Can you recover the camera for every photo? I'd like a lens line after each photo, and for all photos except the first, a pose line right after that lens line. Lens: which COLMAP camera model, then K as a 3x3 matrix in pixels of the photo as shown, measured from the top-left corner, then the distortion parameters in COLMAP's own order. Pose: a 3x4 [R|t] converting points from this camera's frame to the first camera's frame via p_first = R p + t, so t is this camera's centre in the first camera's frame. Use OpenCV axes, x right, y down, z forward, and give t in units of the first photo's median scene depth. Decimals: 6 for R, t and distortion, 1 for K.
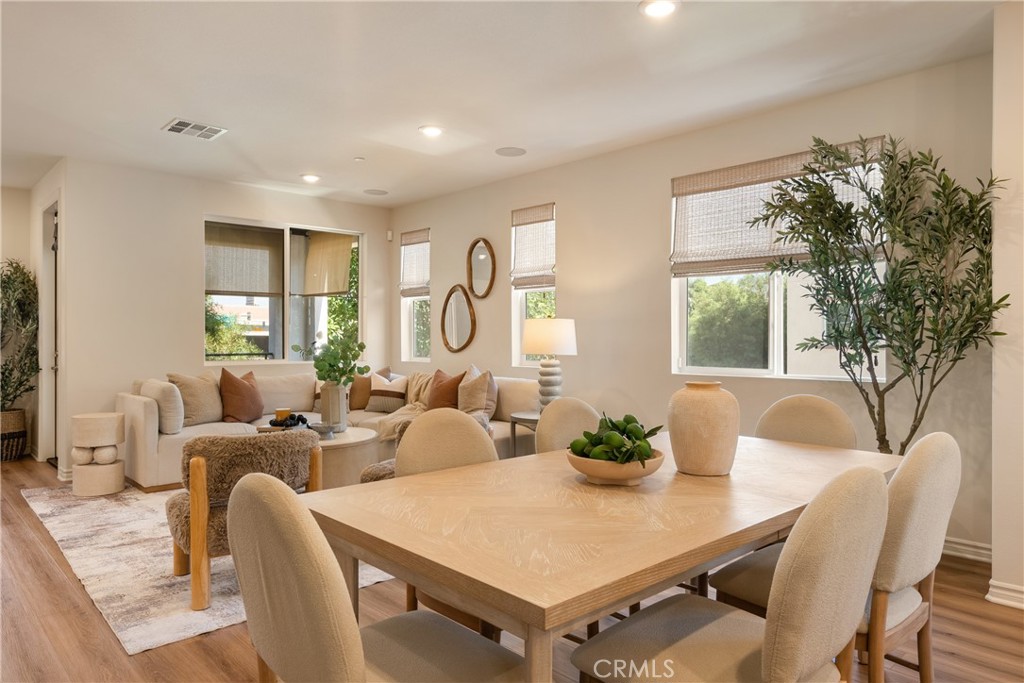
lens RADIAL K [[665.4, 0, 516.2], [0, 665.4, 342.1], [0, 0, 1]] dist [-0.019614, 0.005422]
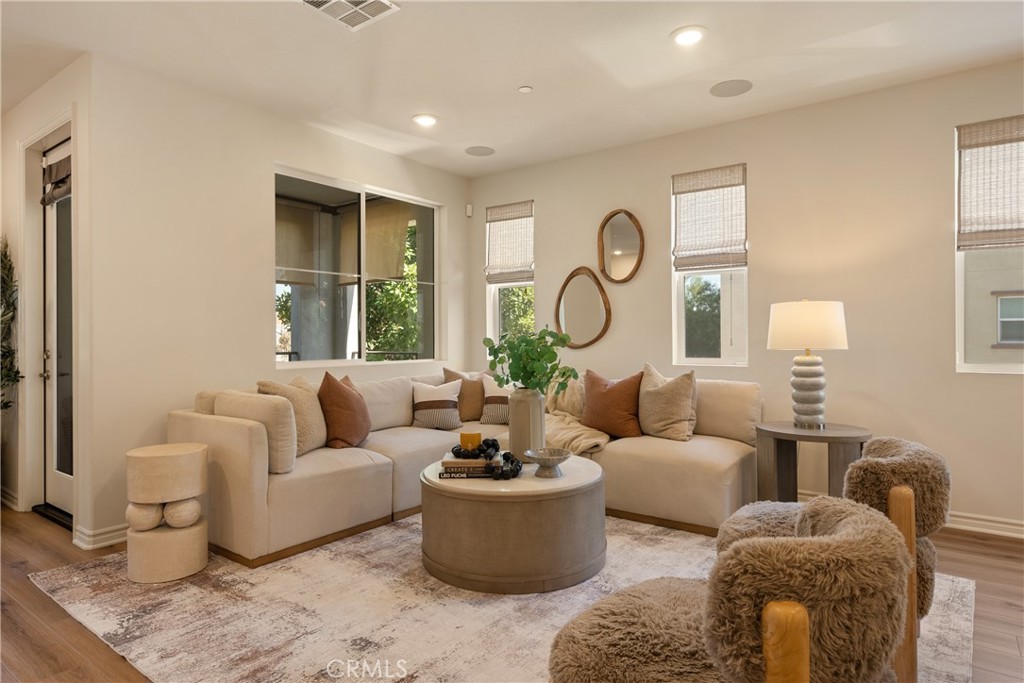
lens RADIAL K [[596.4, 0, 507.0], [0, 596.4, 340.8], [0, 0, 1]] dist [0.002186, -0.000637]
pose [[0.986718, -0.004847, 0.162370, -0.334097], [0.004890, 0.999988, 0.000138, 0.005789], [-0.162369, 0.000658, 0.986730, 0.313731]]
